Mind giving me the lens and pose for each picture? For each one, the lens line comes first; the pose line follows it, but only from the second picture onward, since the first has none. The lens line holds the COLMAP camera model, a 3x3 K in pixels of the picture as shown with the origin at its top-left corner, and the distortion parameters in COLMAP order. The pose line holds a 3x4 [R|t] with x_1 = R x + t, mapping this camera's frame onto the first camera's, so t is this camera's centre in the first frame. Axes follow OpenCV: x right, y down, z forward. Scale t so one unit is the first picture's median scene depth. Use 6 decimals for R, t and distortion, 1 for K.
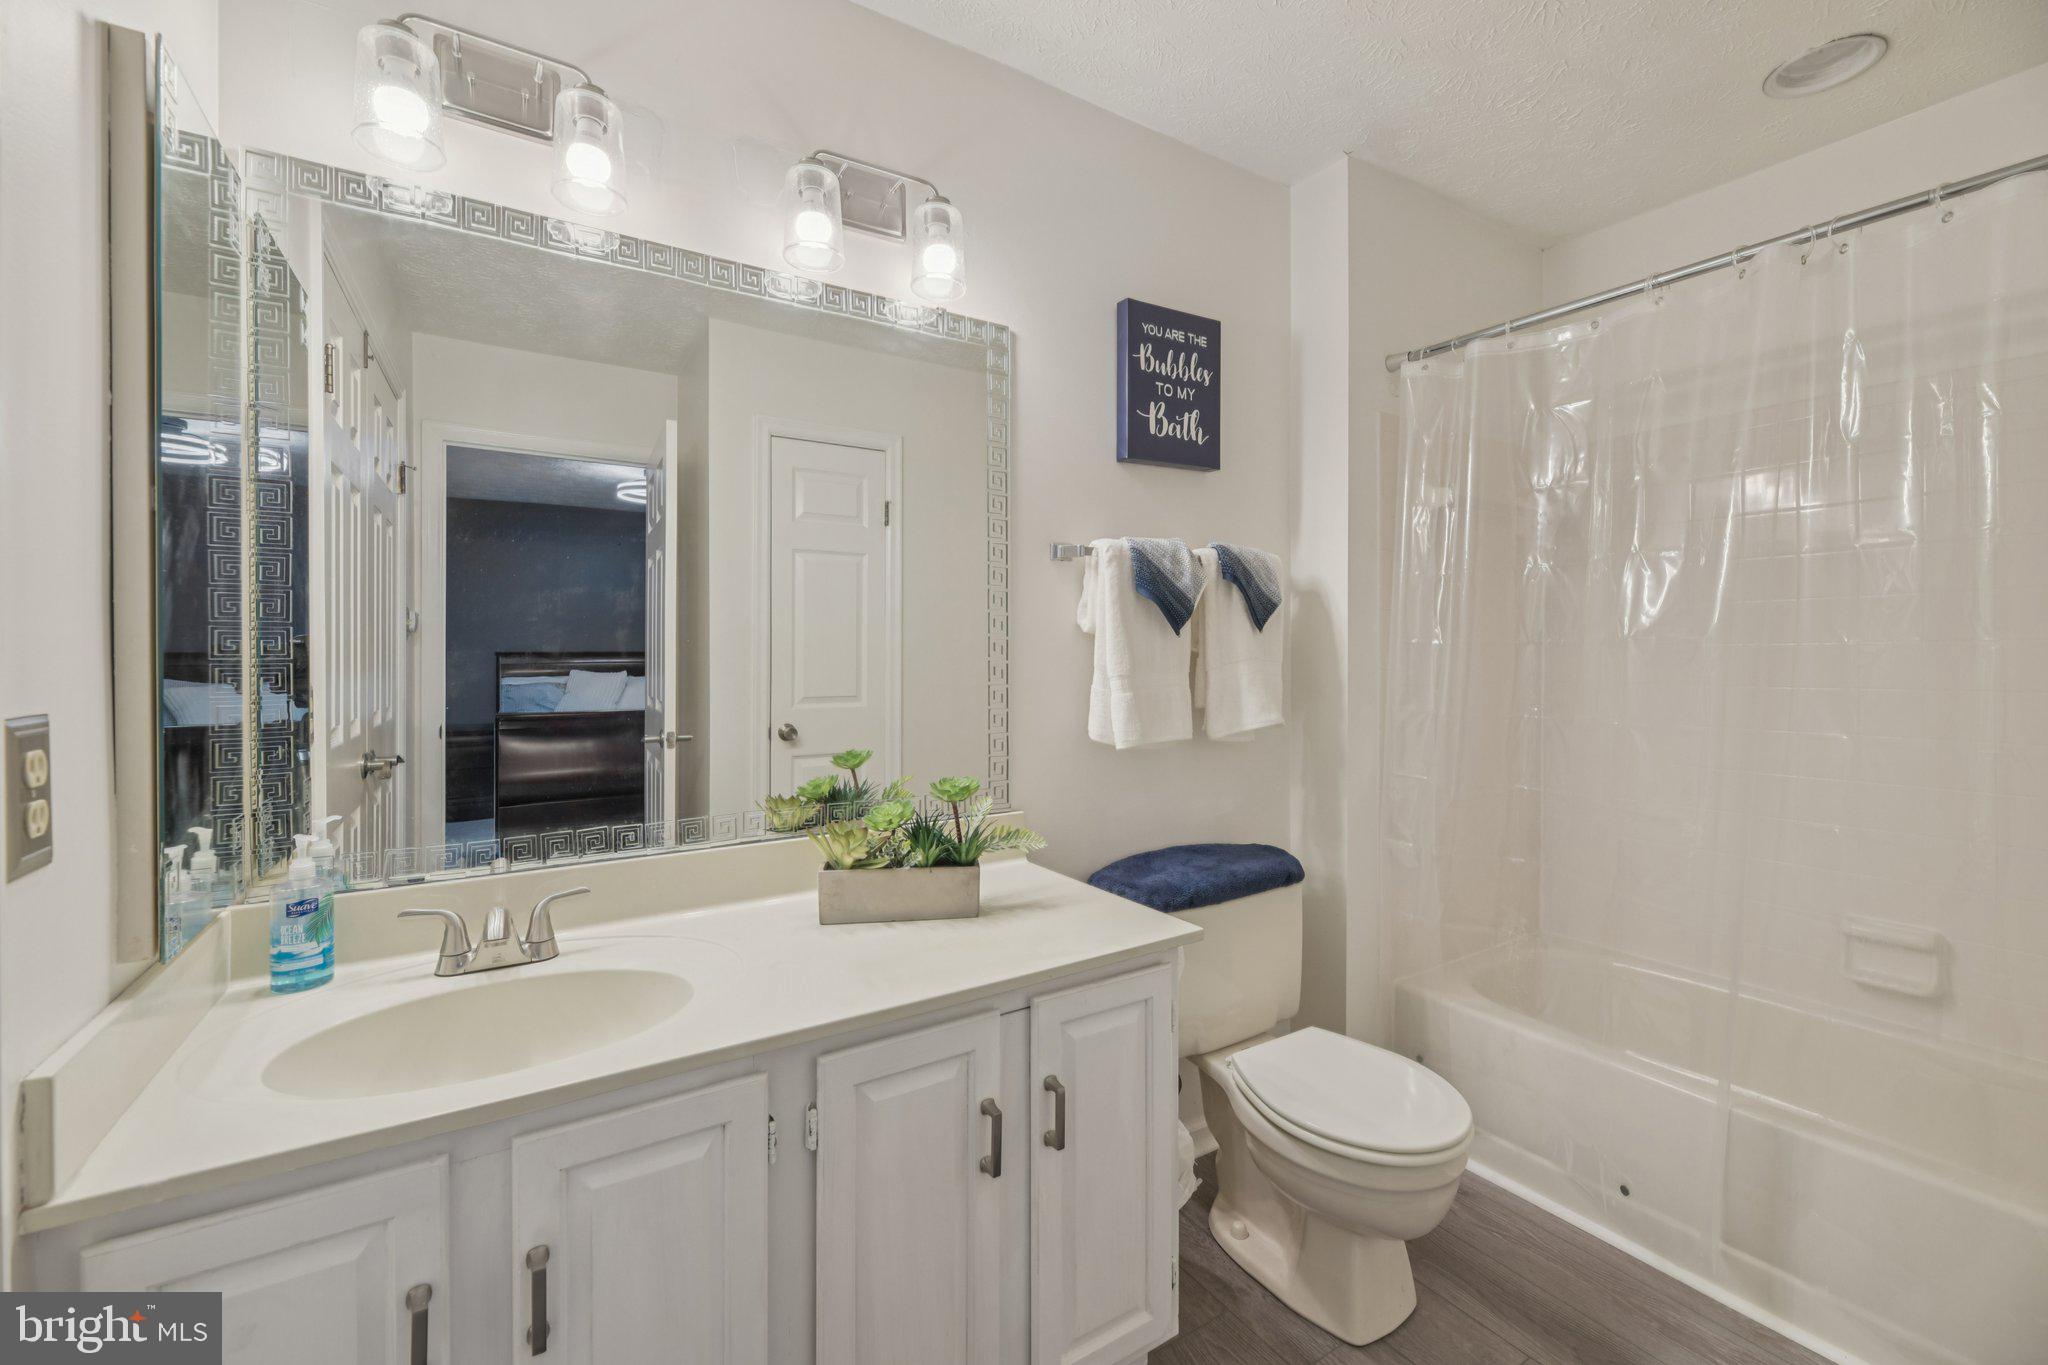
lens RADIAL K [[837.9, 0, 1072.0], [0, 837.9, 671.4], [0, 0, 1]] dist [-0.000507, -0.004584]
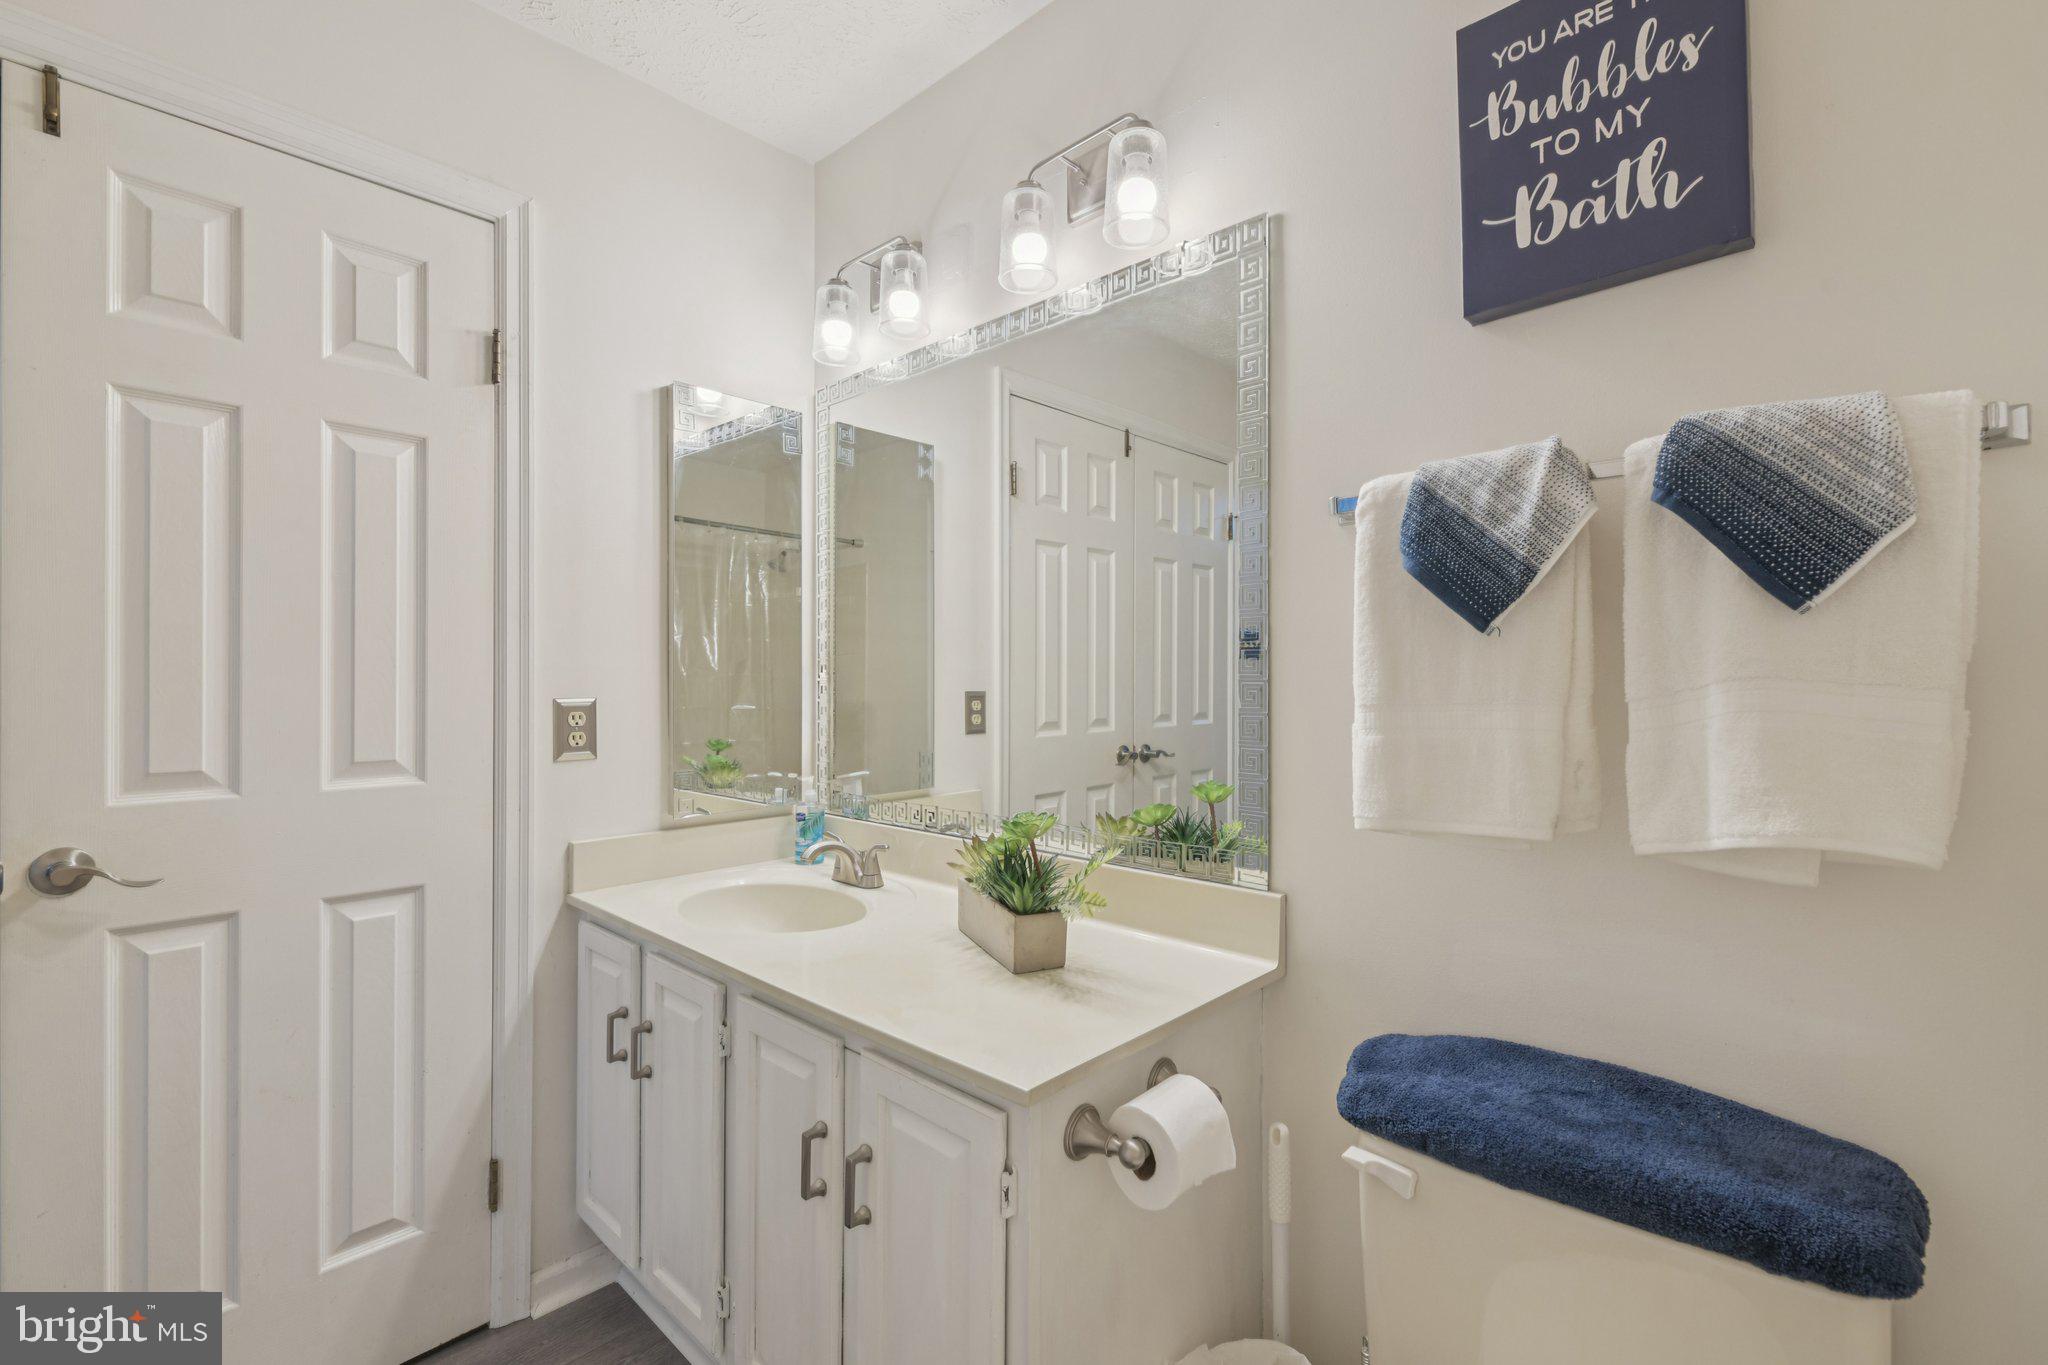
lens RADIAL K [[889.5, 0, 1031.0], [0, 889.5, 687.1], [0, 0, 1]] dist [-0.001025, -0.000386]
pose [[0.240958, 0.017511, -0.970378, 0.565036], [-0.017104, 0.999759, 0.013795, -0.011700], [0.970385, 0.013273, 0.241199, 0.571881]]
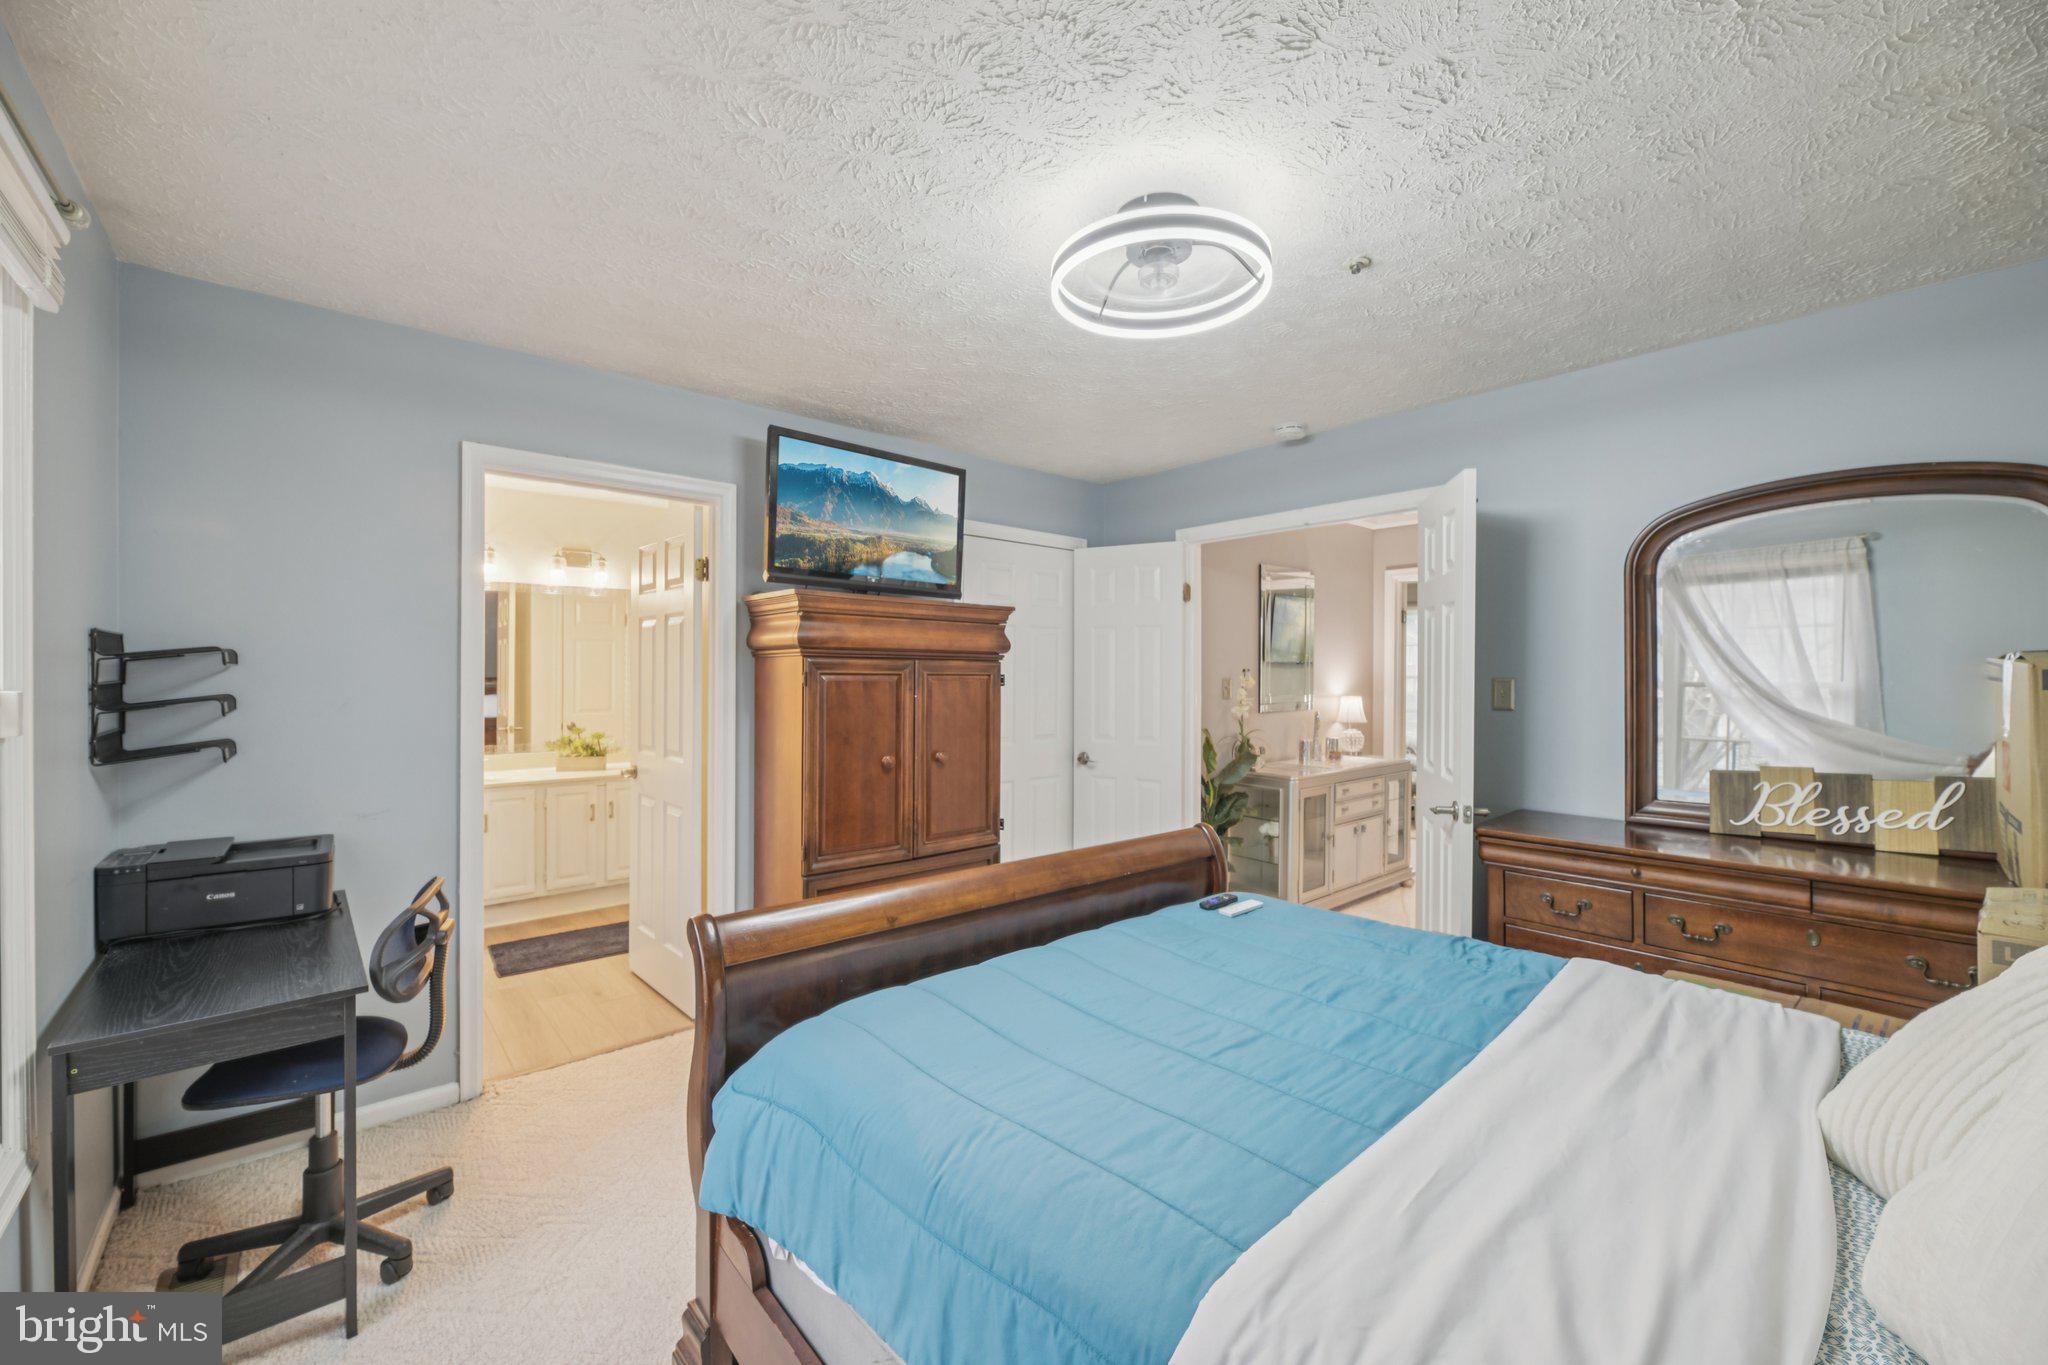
lens RADIAL K [[837.9, 0, 1072.0], [0, 837.9, 671.4], [0, 0, 1]] dist [-0.000507, -0.004584]
pose [[0.989238, -0.000577, 0.146315, 0.981826], [0.002613, 0.999902, -0.013719, -0.057350], [-0.146293, 0.013954, 0.989143, -2.079940]]
